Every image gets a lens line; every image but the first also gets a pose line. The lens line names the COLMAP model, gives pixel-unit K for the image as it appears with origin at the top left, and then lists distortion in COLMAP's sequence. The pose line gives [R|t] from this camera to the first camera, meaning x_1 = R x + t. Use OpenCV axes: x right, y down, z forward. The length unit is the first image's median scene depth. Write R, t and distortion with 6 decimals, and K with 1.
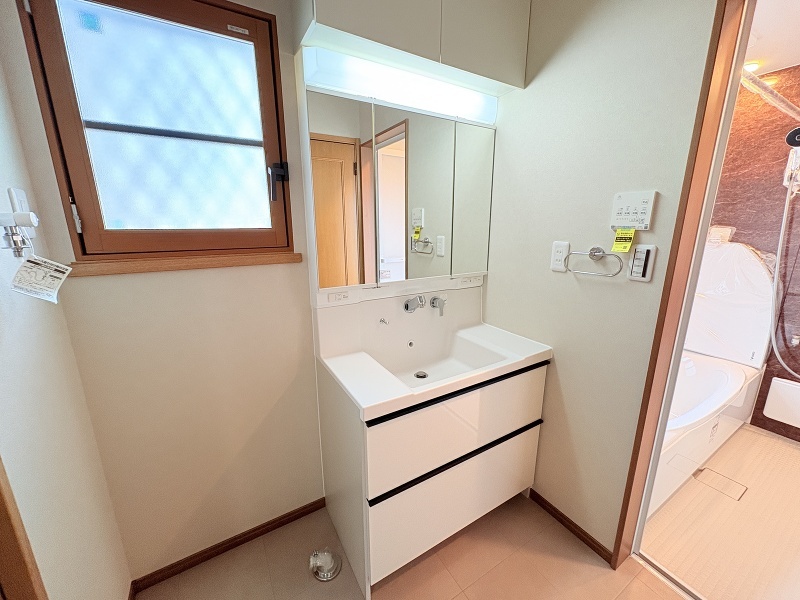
lens RADIAL K [[319.3, 0, 403.3], [0, 319.3, 298.8], [0, 0, 1]] dist [0.002730, 0.000136]
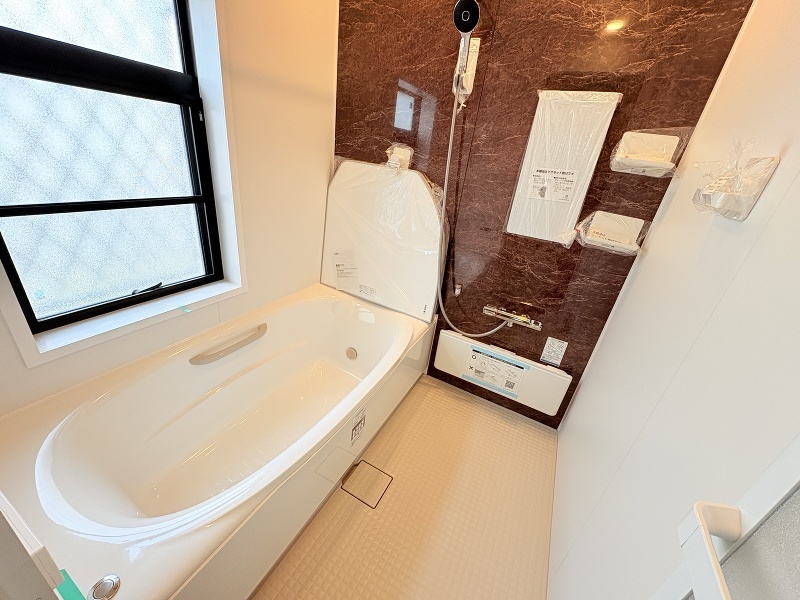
lens RADIAL K [[319.3, 0, 396.7], [0, 319.3, 298.7], [0, 0, 1]] dist [0.002730, 0.000136]
pose [[0.856144, -0.123246, 0.501825, 0.592788], [0.000221, 0.971228, 0.238152, -0.058537], [-0.516737, -0.203782, 0.831538, 0.321902]]
